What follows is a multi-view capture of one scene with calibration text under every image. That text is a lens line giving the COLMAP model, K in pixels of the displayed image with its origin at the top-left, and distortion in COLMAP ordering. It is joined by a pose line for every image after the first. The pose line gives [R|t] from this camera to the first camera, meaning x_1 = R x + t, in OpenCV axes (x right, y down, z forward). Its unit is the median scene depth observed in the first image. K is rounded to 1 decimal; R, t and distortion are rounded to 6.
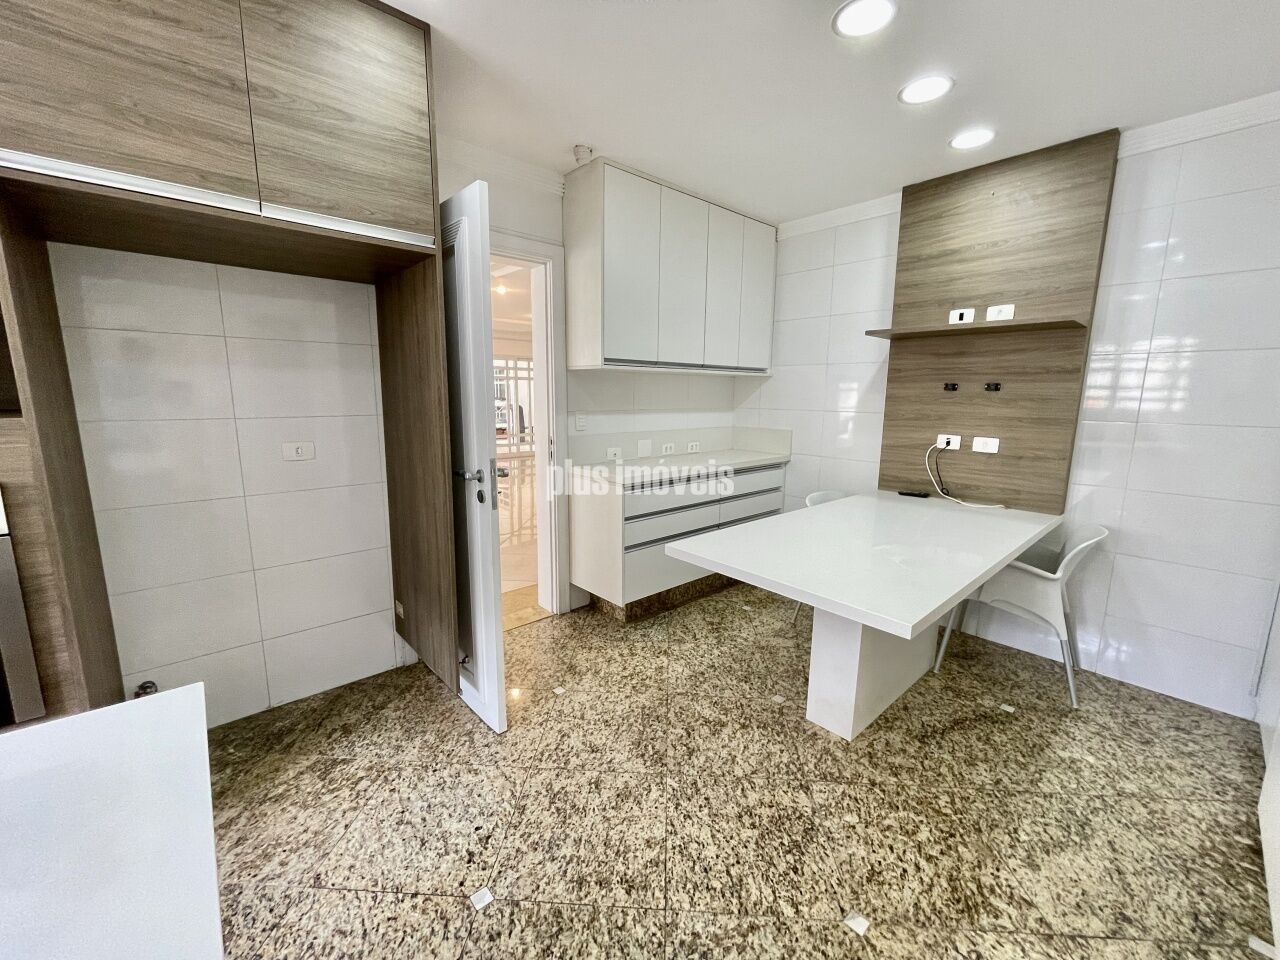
lens RADIAL K [[516.7, 0, 637.9], [0, 516.7, 476.8], [0, 0, 1]] dist [0.000888, 0.000114]
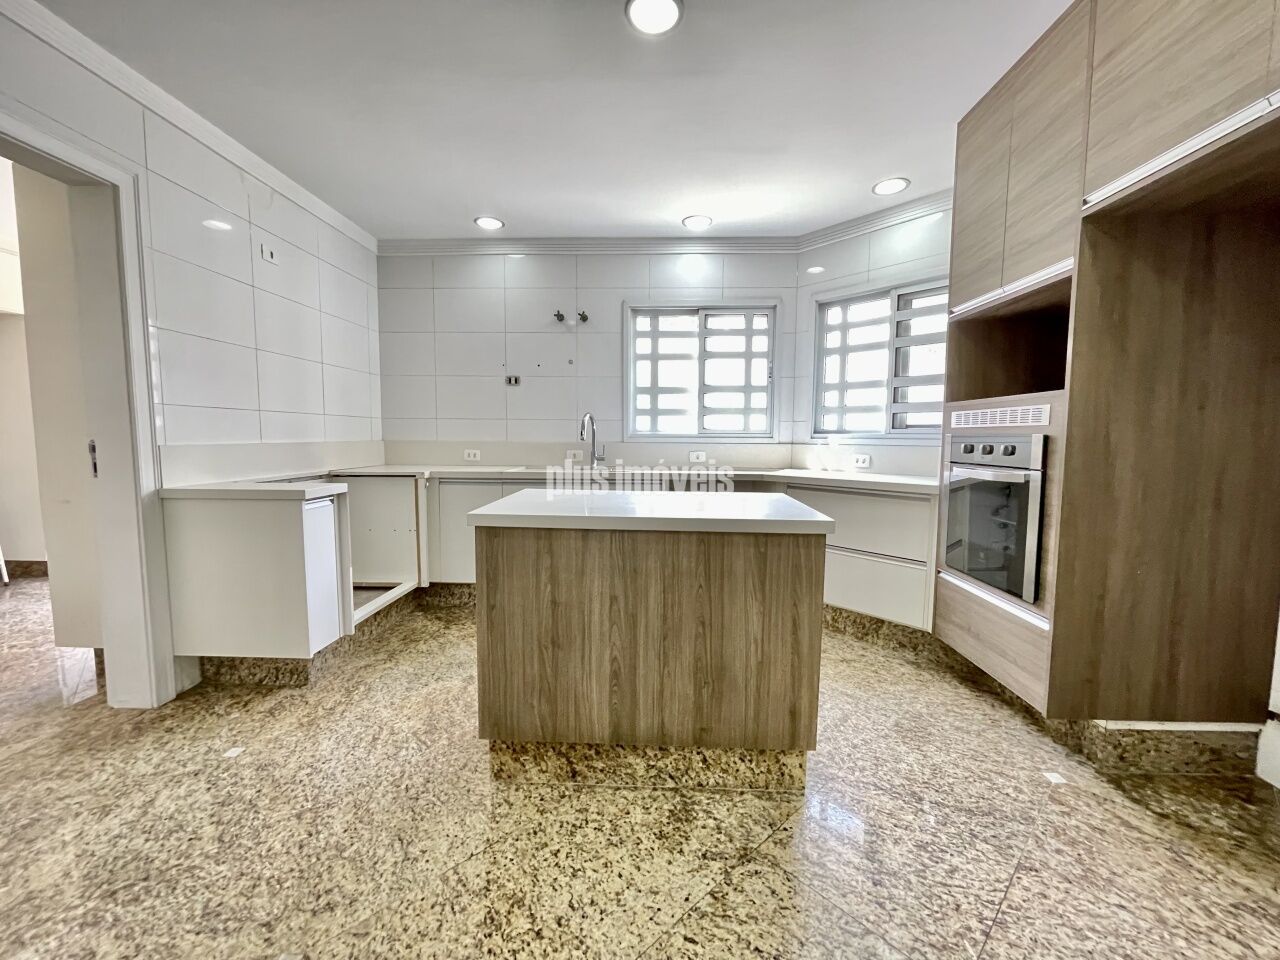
lens RADIAL K [[516.7, 0, 639.8], [0, 516.7, 480.9], [0, 0, 1]] dist [0.000888, 0.000114]
pose [[-0.693445, 0.049362, -0.718817, 0.541263], [-0.125824, 0.974024, 0.188270, 0.006716], [0.709438, 0.221000, -0.669221, 1.033483]]
